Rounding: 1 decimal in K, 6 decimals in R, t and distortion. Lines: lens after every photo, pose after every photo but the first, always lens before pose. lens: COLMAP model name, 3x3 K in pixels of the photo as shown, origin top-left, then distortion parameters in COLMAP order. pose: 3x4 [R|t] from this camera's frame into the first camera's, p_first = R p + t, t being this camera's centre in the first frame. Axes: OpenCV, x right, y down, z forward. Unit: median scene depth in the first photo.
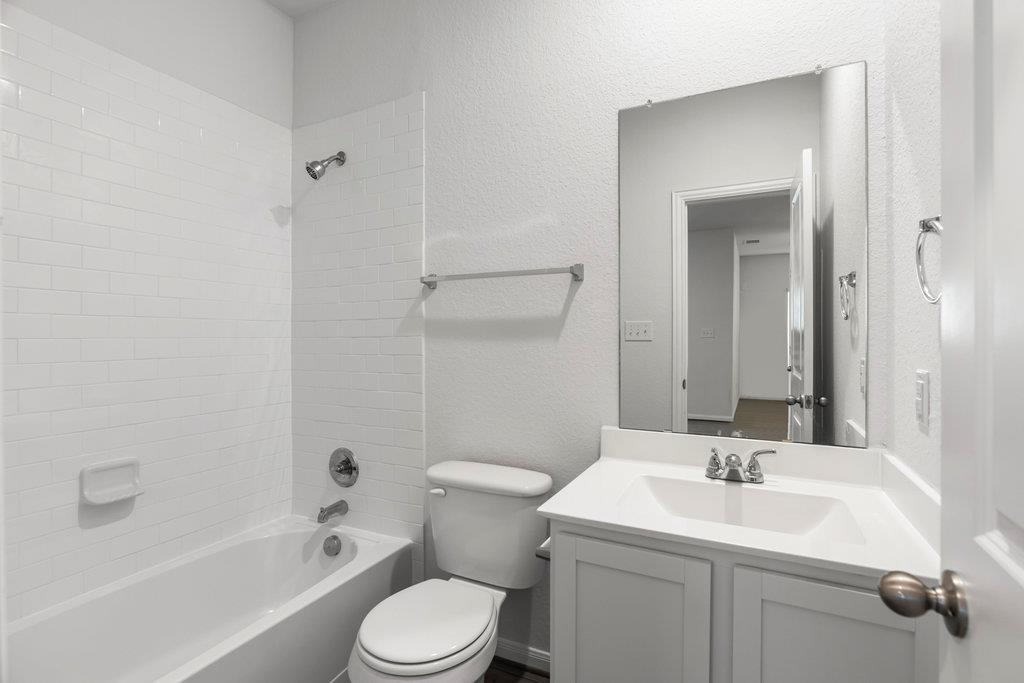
lens RADIAL K [[487.1, 0, 510.3], [0, 487.1, 338.6], [0, 0, 1]] dist [-0.053067, 0.022128]
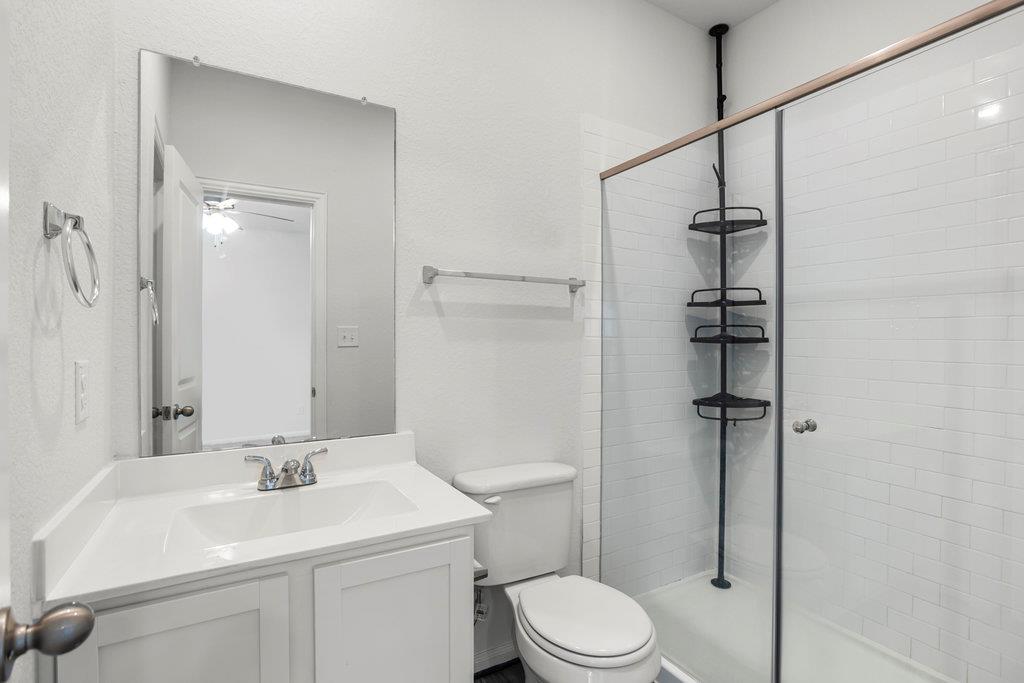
lens RADIAL K [[506.7, 0, 512.0], [0, 506.7, 341.5], [0, 0, 1]] dist [-0.045294, 0.000913]
pose [[0.518862, -0.001151, 0.854857, -0.167671], [0.000891, 0.999999, 0.000806, -0.000574], [-0.854857, 0.000344, 0.518863, 0.086431]]
